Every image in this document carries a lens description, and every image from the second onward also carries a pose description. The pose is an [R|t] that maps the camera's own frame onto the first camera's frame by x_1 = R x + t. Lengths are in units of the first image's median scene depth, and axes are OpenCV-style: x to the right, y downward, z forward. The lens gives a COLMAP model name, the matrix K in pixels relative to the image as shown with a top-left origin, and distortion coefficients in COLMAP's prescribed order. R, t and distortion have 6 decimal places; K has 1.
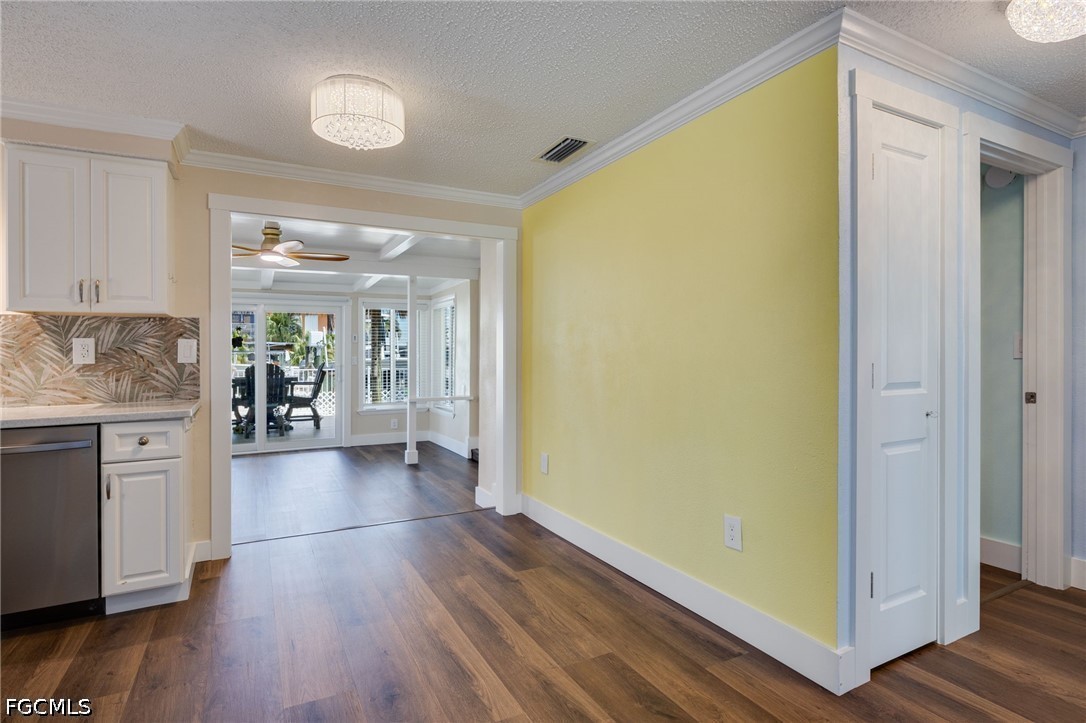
lens RADIAL K [[552.8, 0, 542.0], [0, 552.8, 356.0], [0, 0, 1]] dist [0.001201, 0.000094]
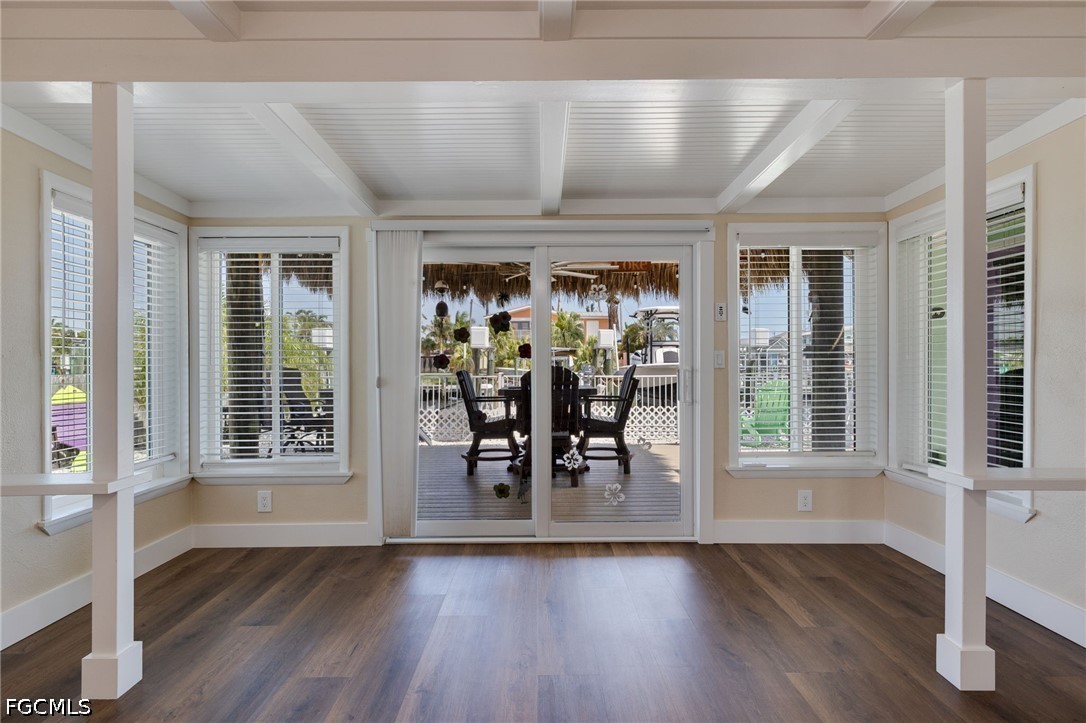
lens RADIAL K [[562.0, 0, 540.0], [0, 562.0, 366.0], [0, 0, 1]] dist [0.003279, 0.000682]
pose [[0.885477, 0.004761, -0.464659, -0.629787], [-0.002499, 0.999982, 0.005484, 0.029668], [0.464677, -0.003694, 0.885473, 1.265663]]
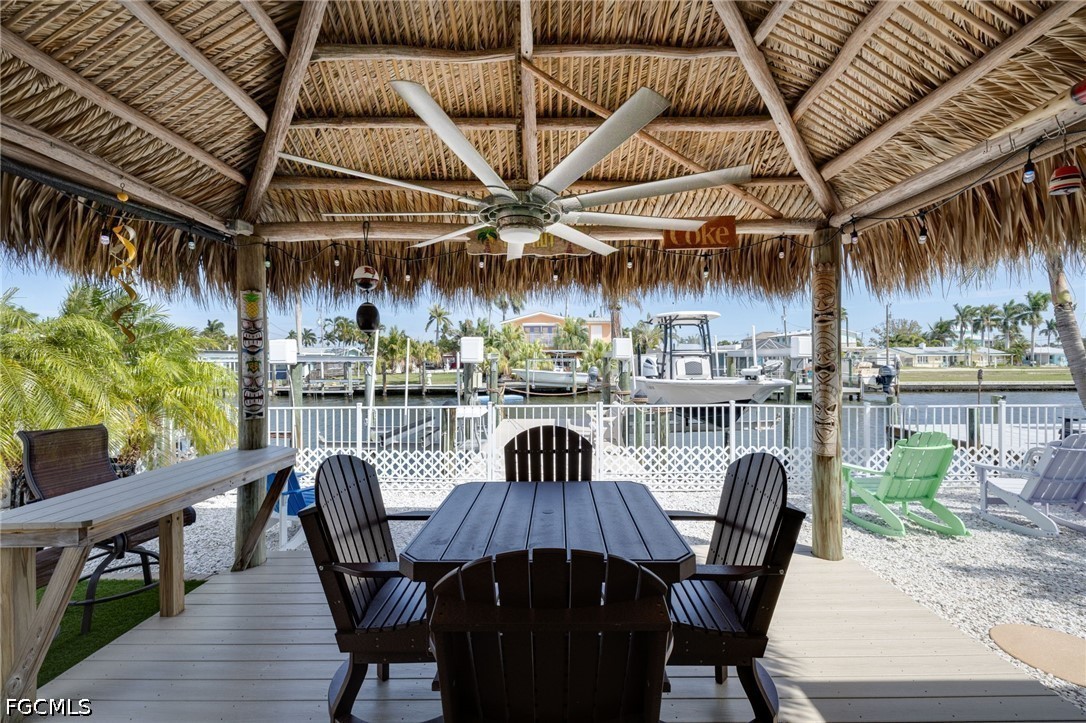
lens RADIAL K [[458.4, 0, 543.0], [0, 458.4, 361.5], [0, 0, 1]] dist [0.003208, 0.000146]
pose [[0.877569, 0.002554, -0.479444, -1.247811], [0.000056, 0.999985, 0.005429, -0.103608], [0.479451, -0.004792, 0.877556, 2.508477]]
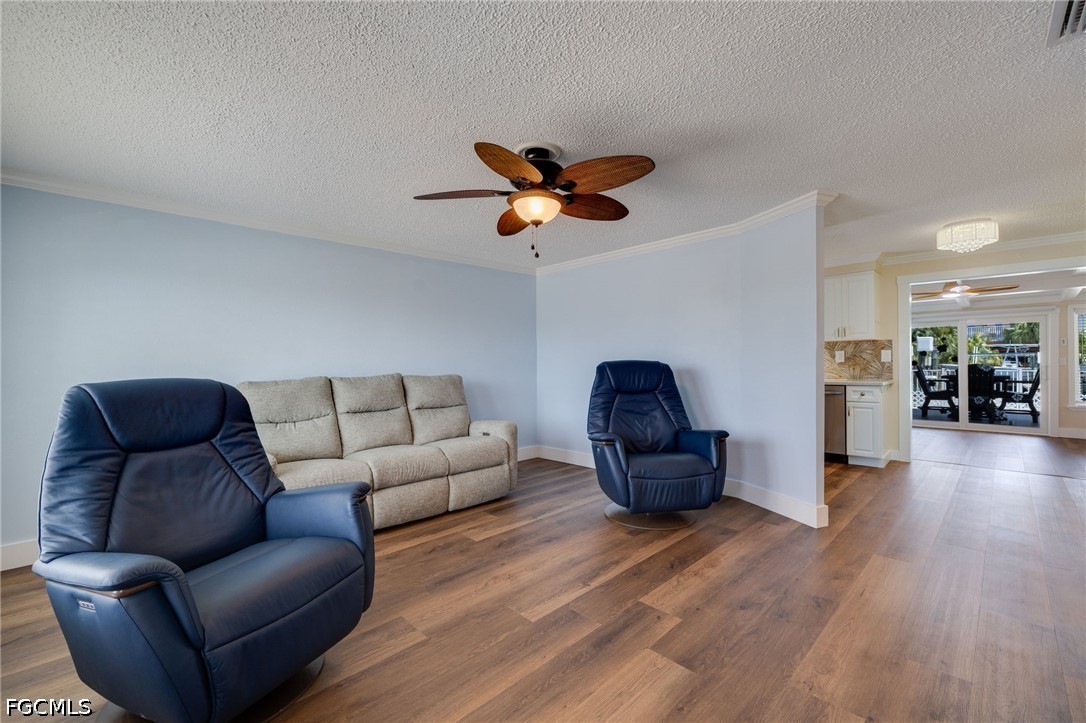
lens RADIAL K [[458.4, 0, 543.0], [0, 458.4, 361.5], [0, 0, 1]] dist [0.003208, 0.000146]
pose [[0.293334, -0.000602, -0.956010, 0.613549], [0.005812, 0.999982, 0.001154, 0.002264], [0.955992, -0.005895, 0.293332, -0.716994]]
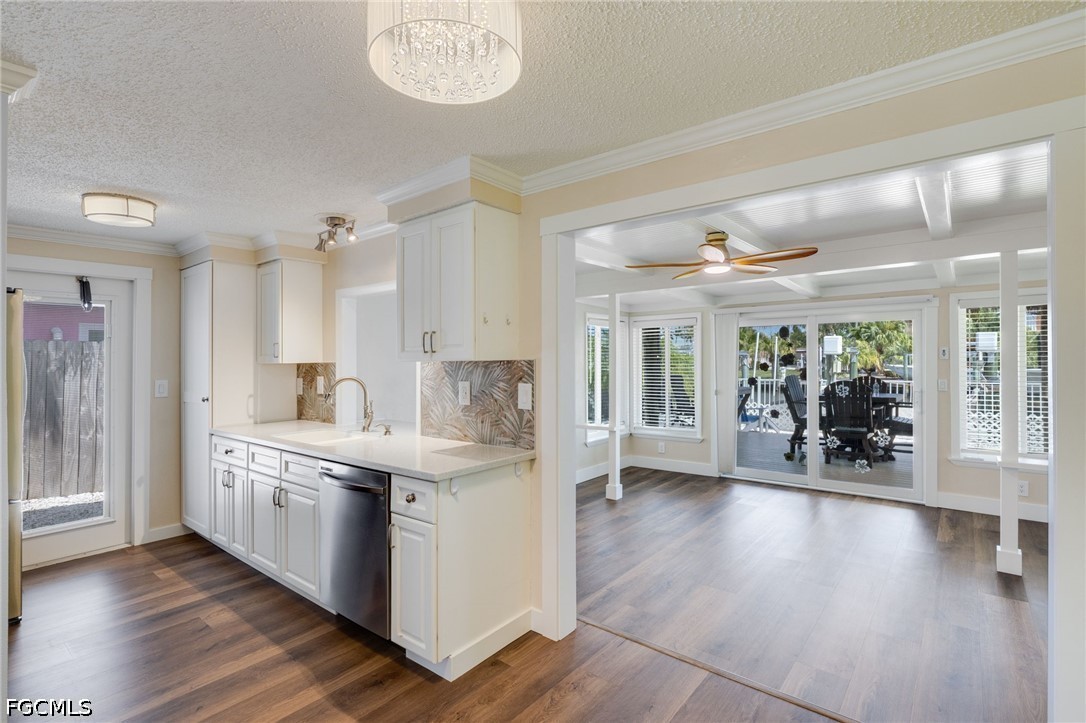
lens RADIAL K [[518.6, 0, 536.2], [0, 518.6, 360.7], [0, 0, 1]] dist [0.001580, 0.000009]
pose [[0.386373, 0.005223, -0.922328, 0.160999], [0.005575, 0.999952, 0.007998, -0.074795], [0.922326, -0.008232, 0.386325, 0.681901]]
